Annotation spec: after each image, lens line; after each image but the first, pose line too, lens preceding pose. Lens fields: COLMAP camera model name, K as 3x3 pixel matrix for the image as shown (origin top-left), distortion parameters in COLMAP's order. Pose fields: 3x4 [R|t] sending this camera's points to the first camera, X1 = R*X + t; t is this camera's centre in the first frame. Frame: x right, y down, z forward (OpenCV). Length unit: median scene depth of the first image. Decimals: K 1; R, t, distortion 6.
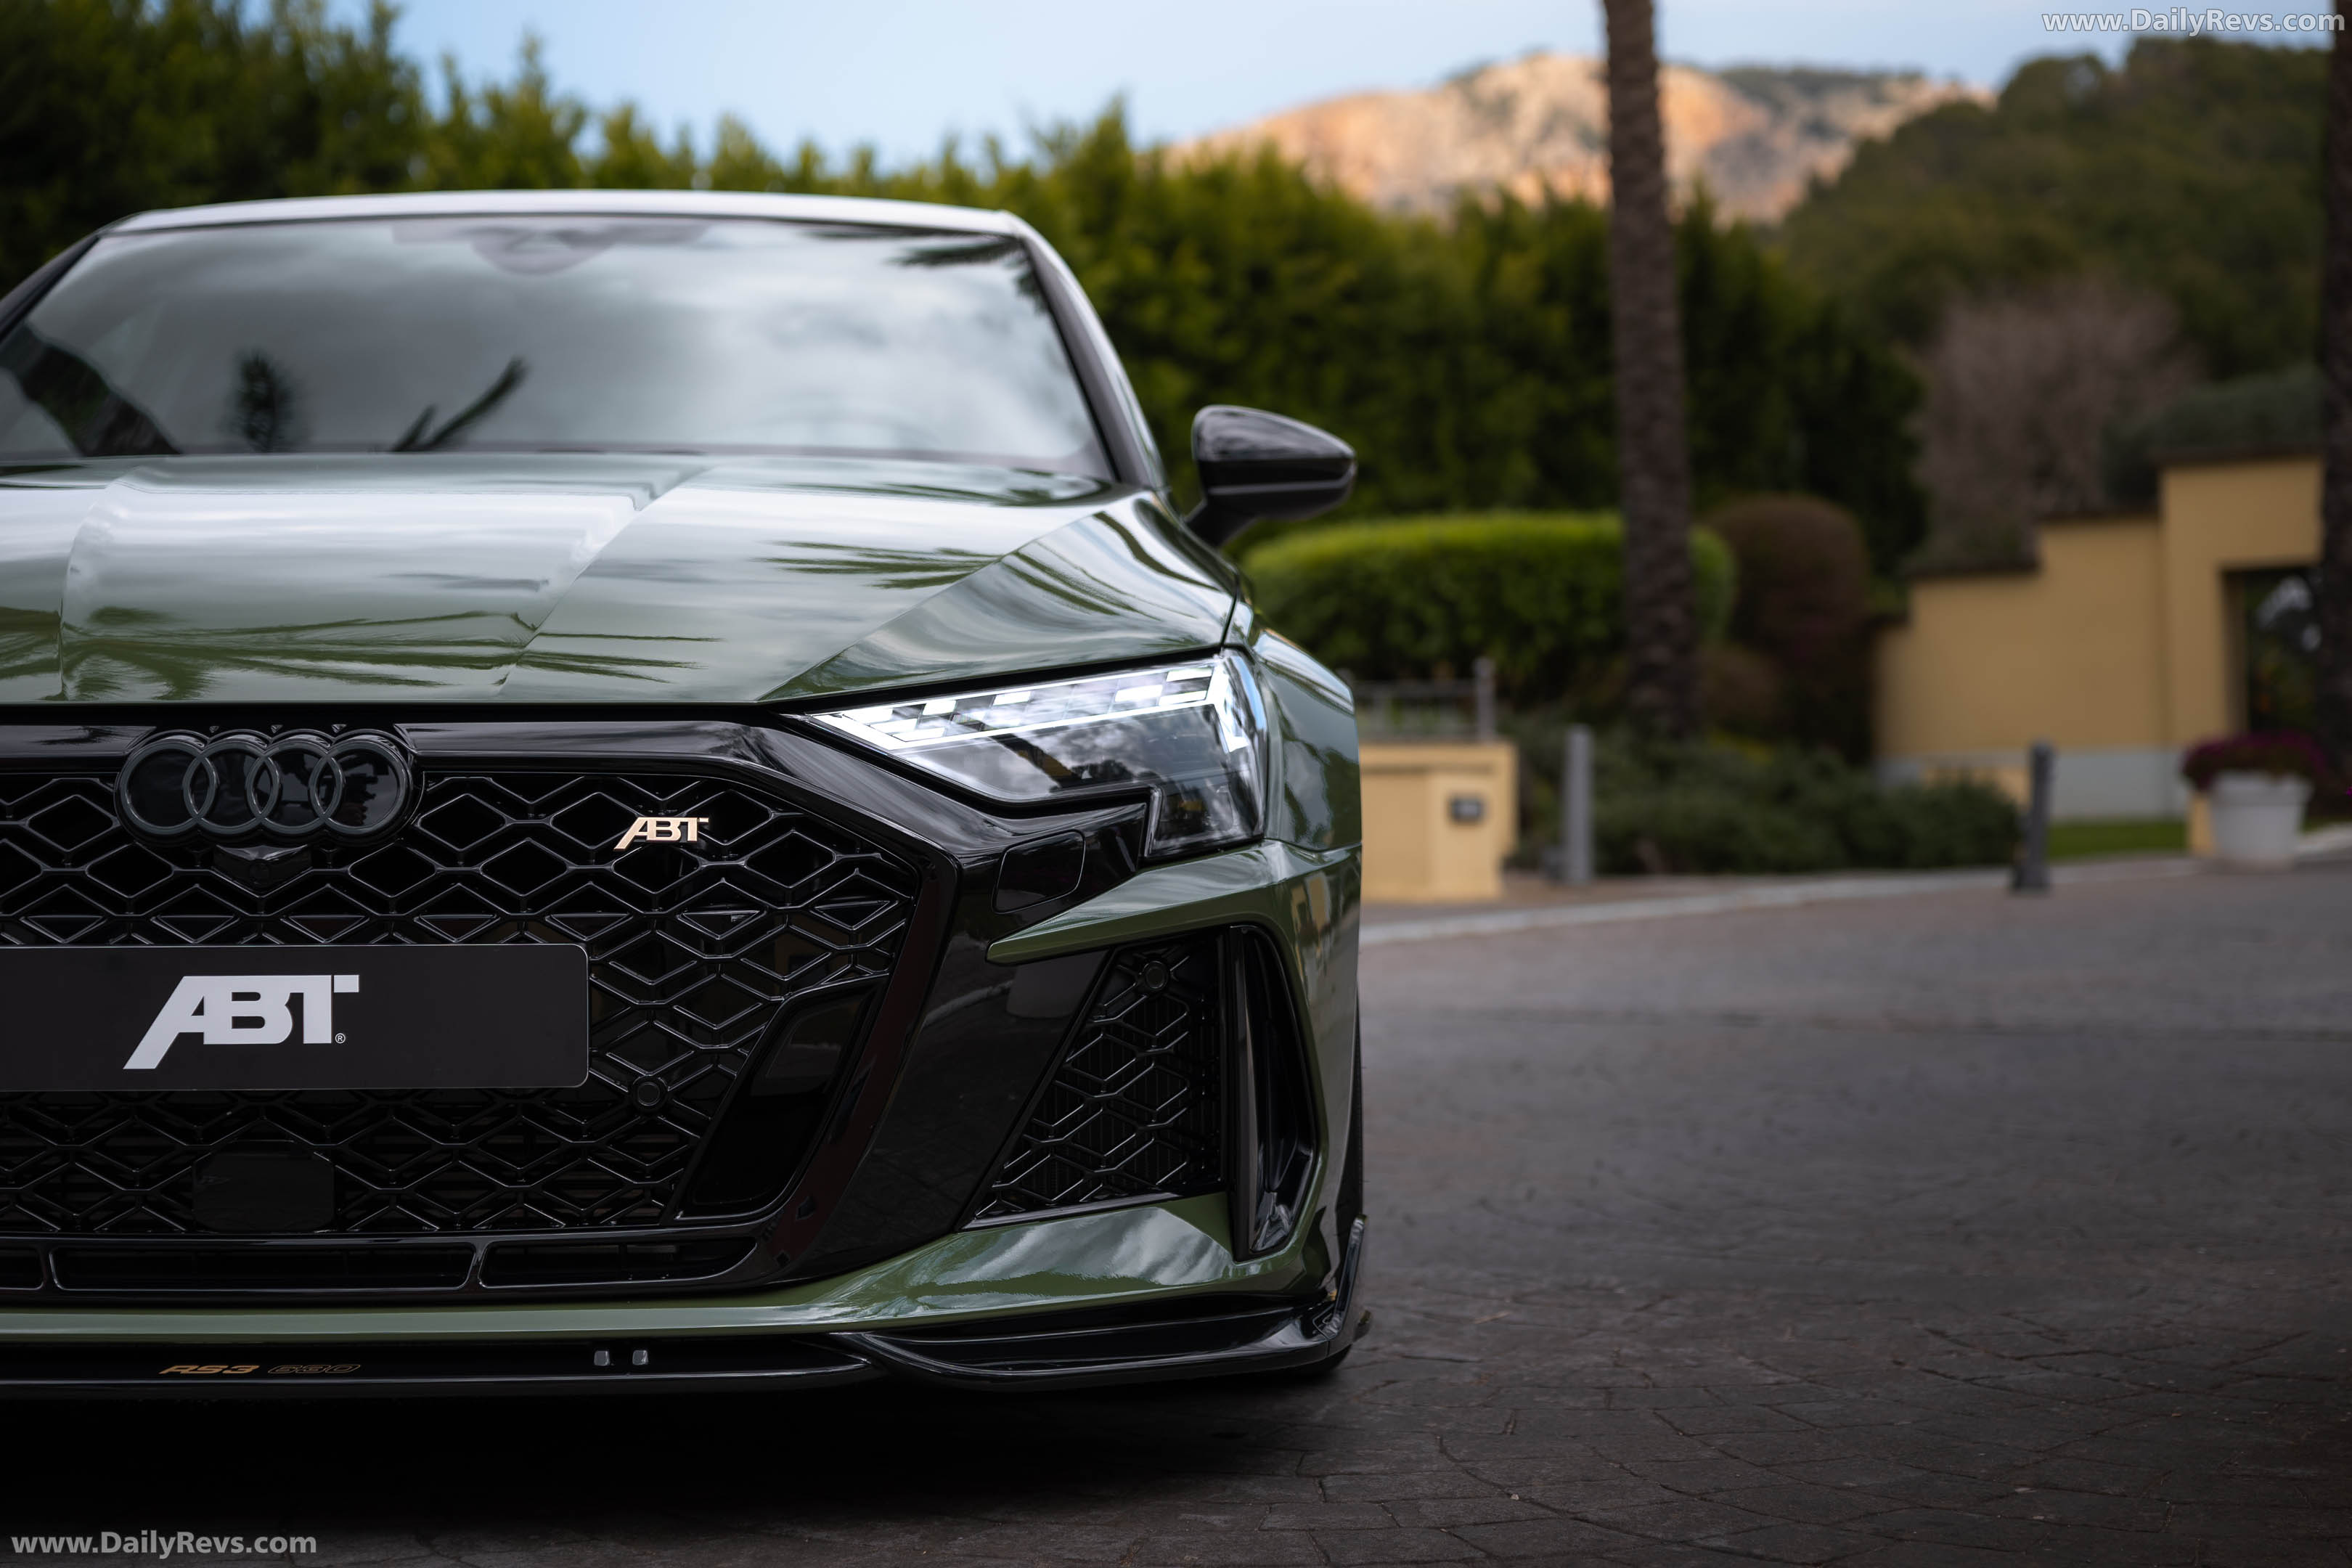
lens RADIAL K [[3948.5, 0, 1160.4], [0, 3948.5, 780.5], [0, 0, 1]] dist [-0.015159, 0.000000]
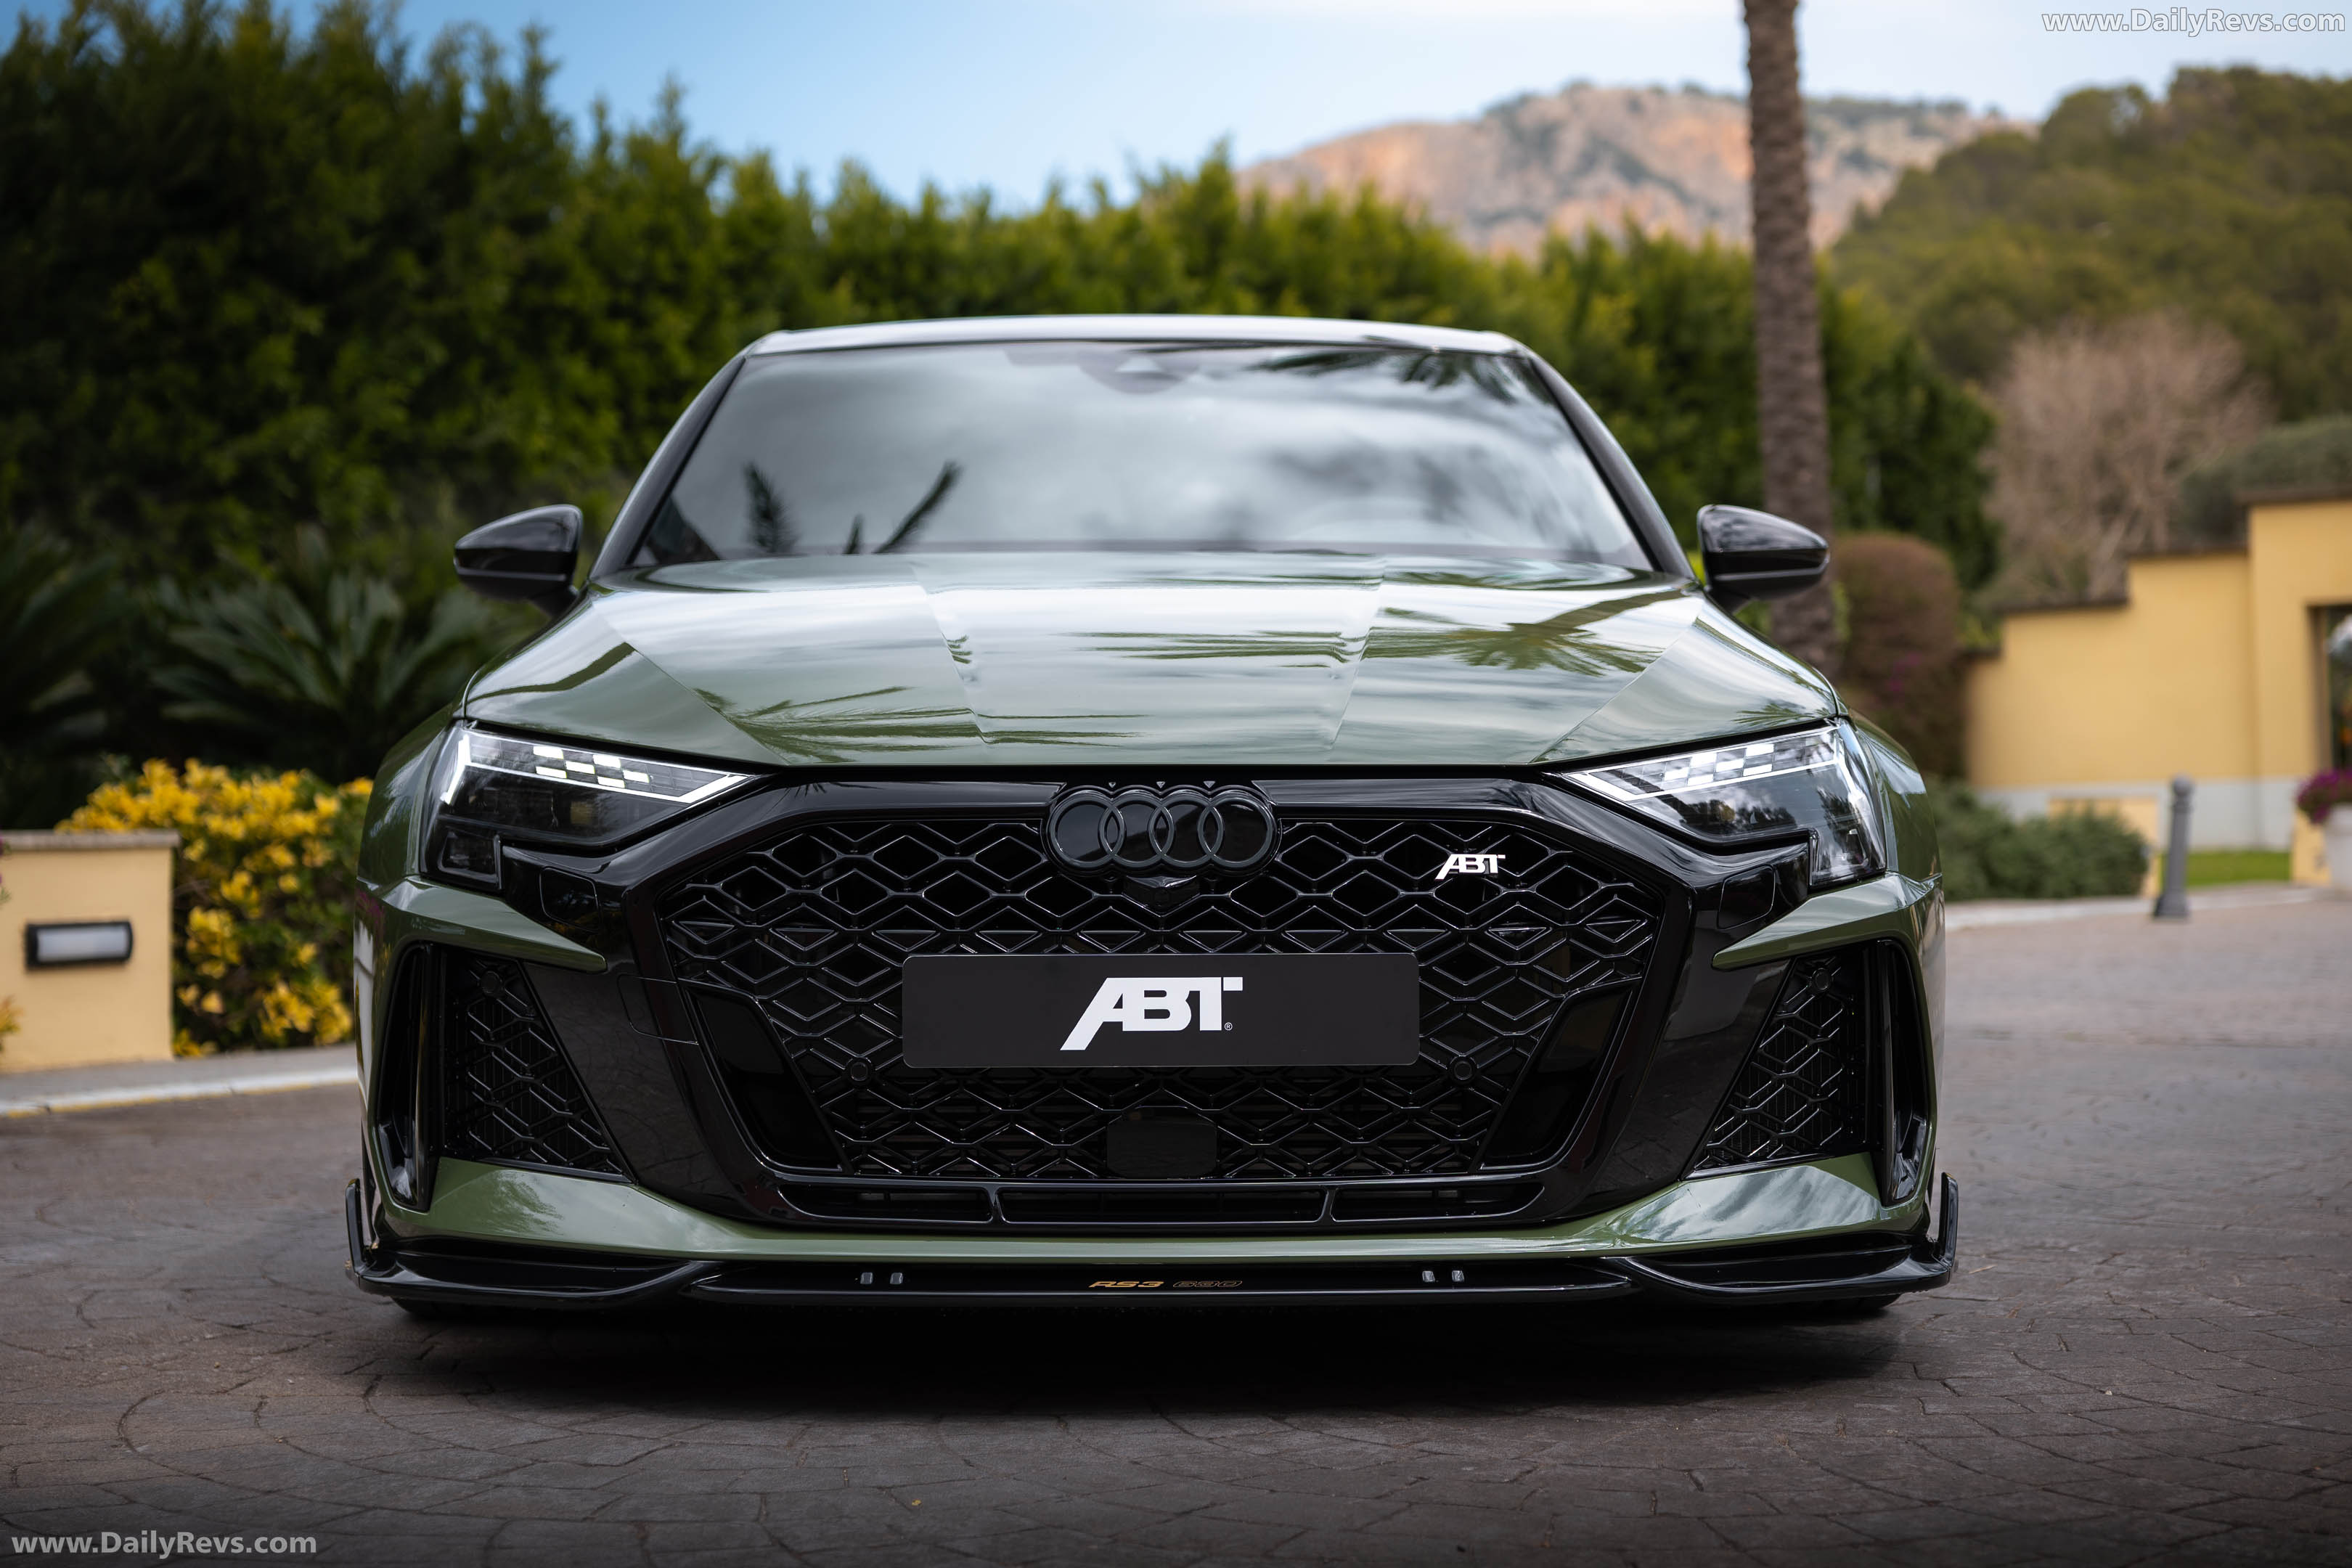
lens RADIAL K [[3948.5, 0, 1182.0], [0, 3948.5, 780.1], [0, 0, 1]] dist [-0.015159, 0.000000]
pose [[0.999993, 0.001262, -0.003634, -0.147605], [-0.001288, 0.999973, -0.007180, -0.003764], [0.003625, 0.007185, 0.999968, -0.193180]]
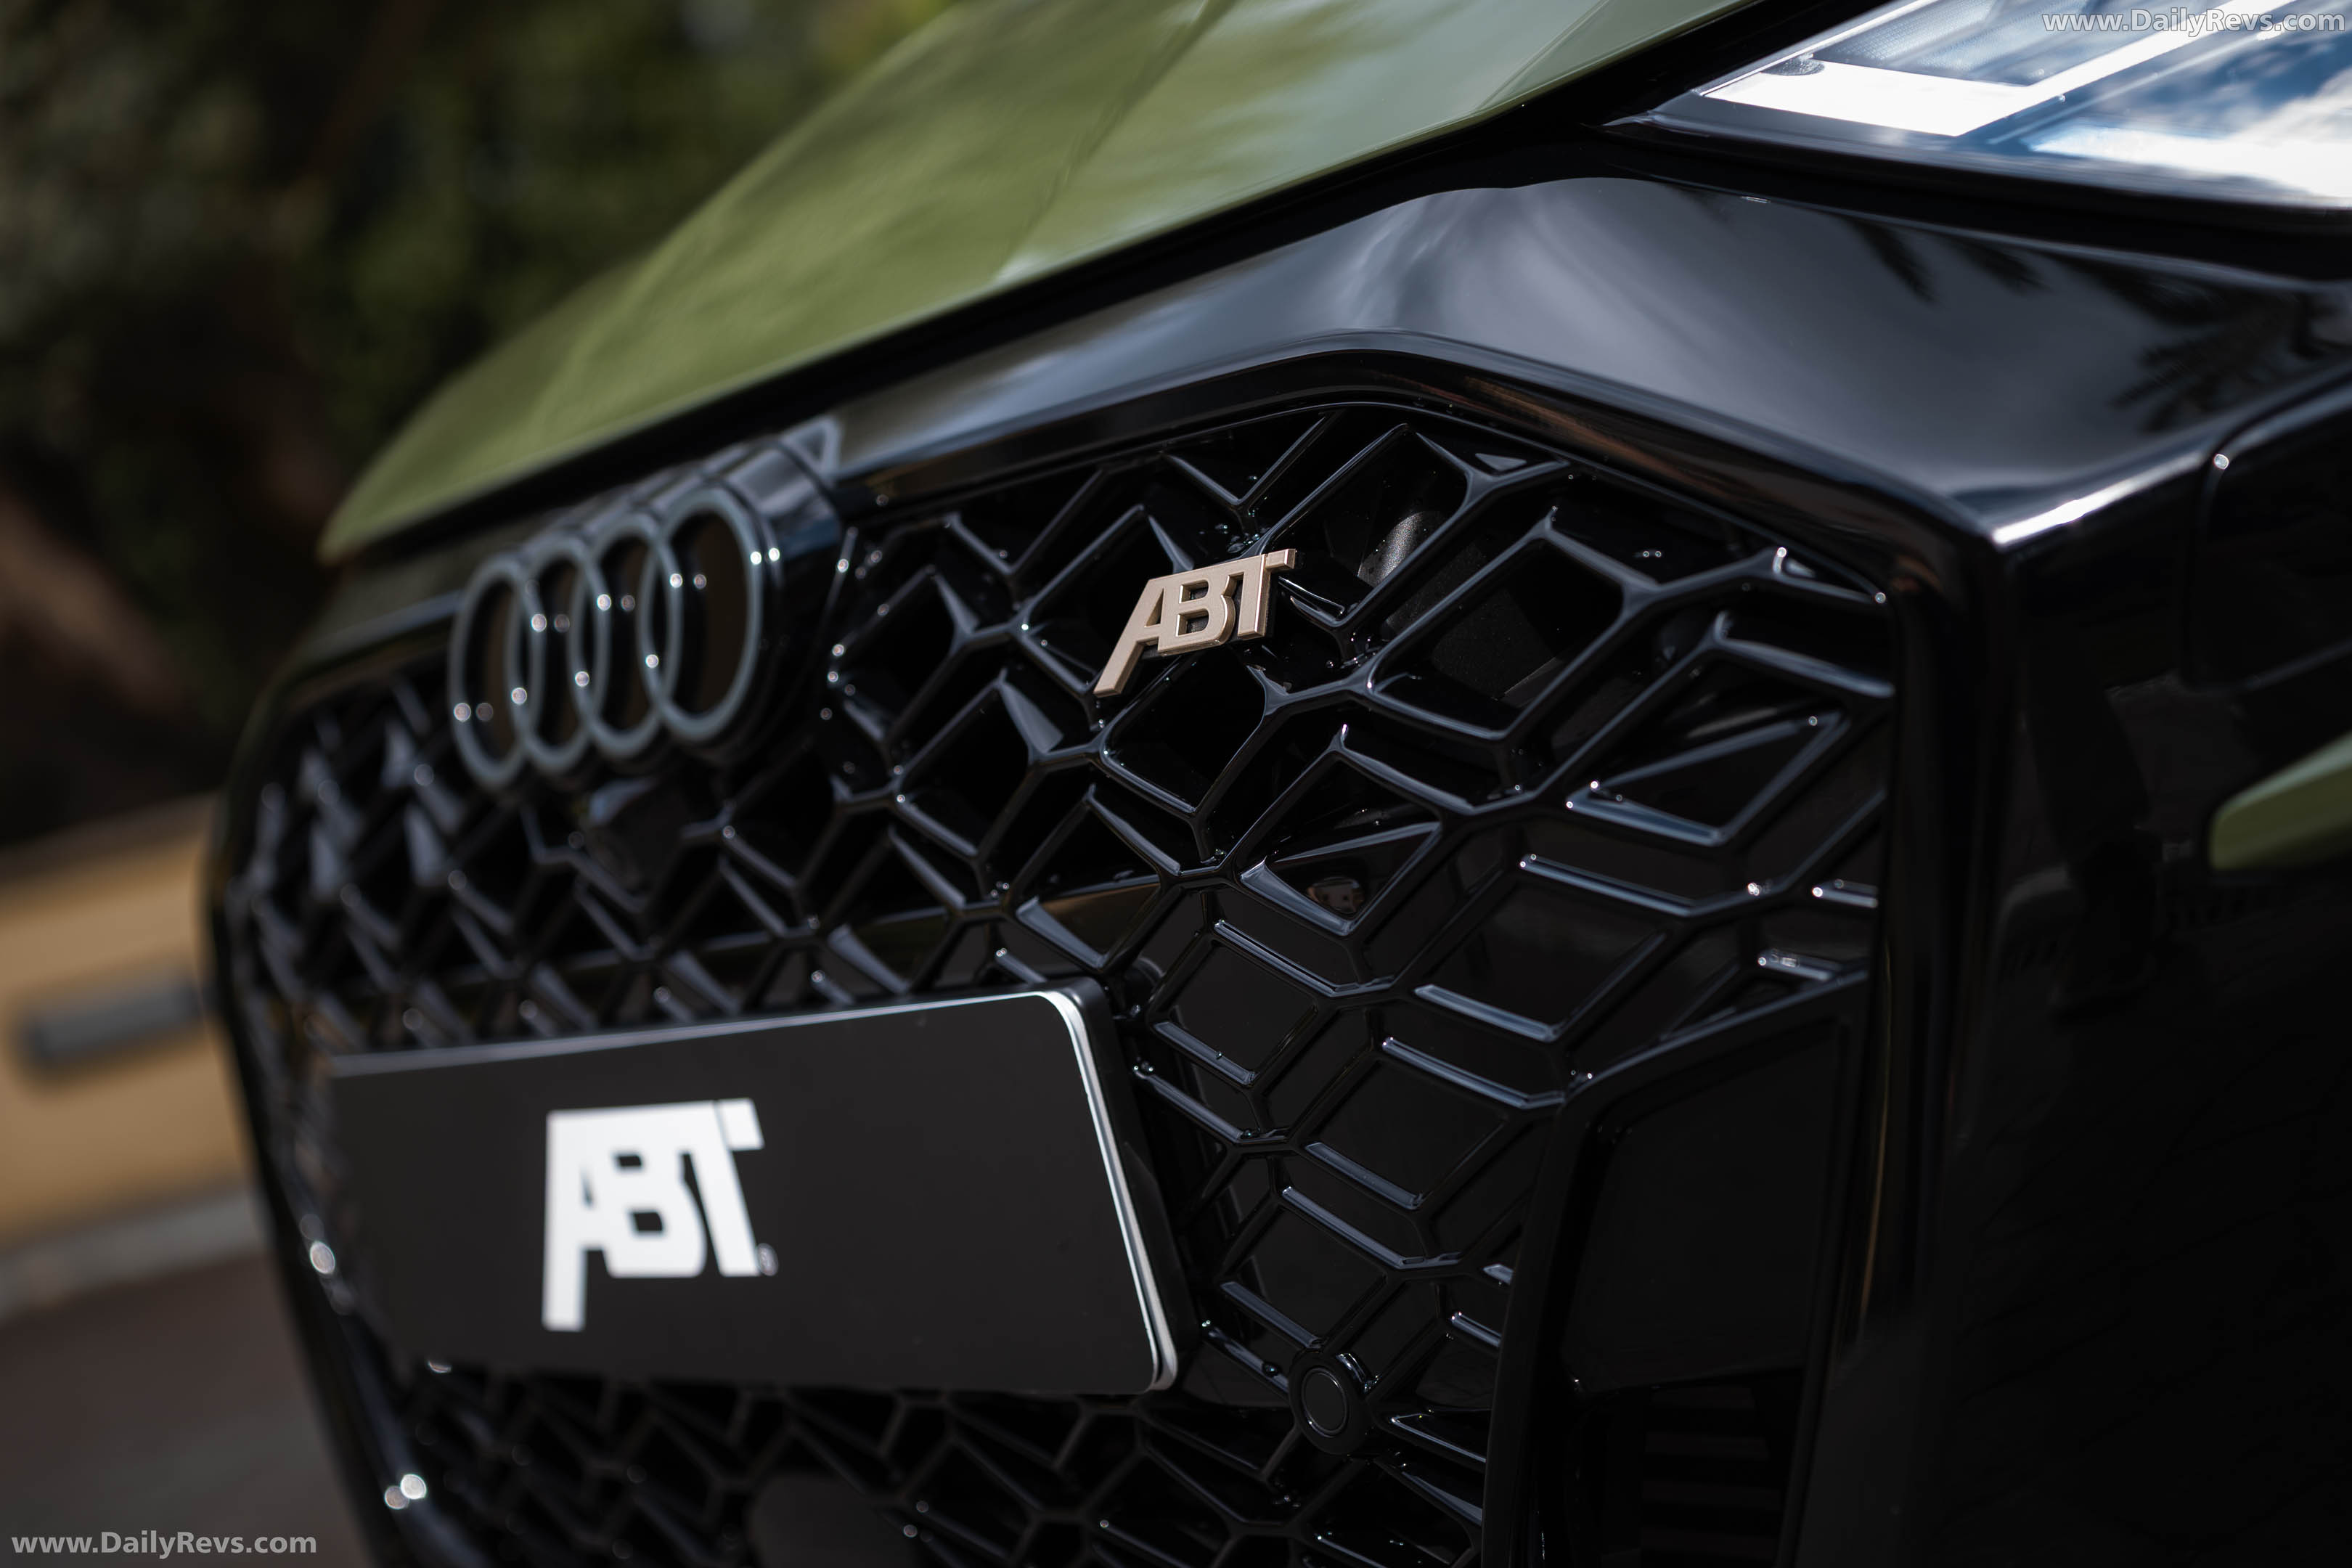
lens RADIAL K [[3948.5, 0, 1177.3], [0, 3948.5, 781.6], [0, 0, 1]] dist [-0.015159, 0.000000]
pose [[0.545452, -0.092316, -0.833043, 0.098010], [0.258597, 0.963961, 0.062498, 0.003742], [0.797251, -0.249512, 0.549667, 0.560558]]
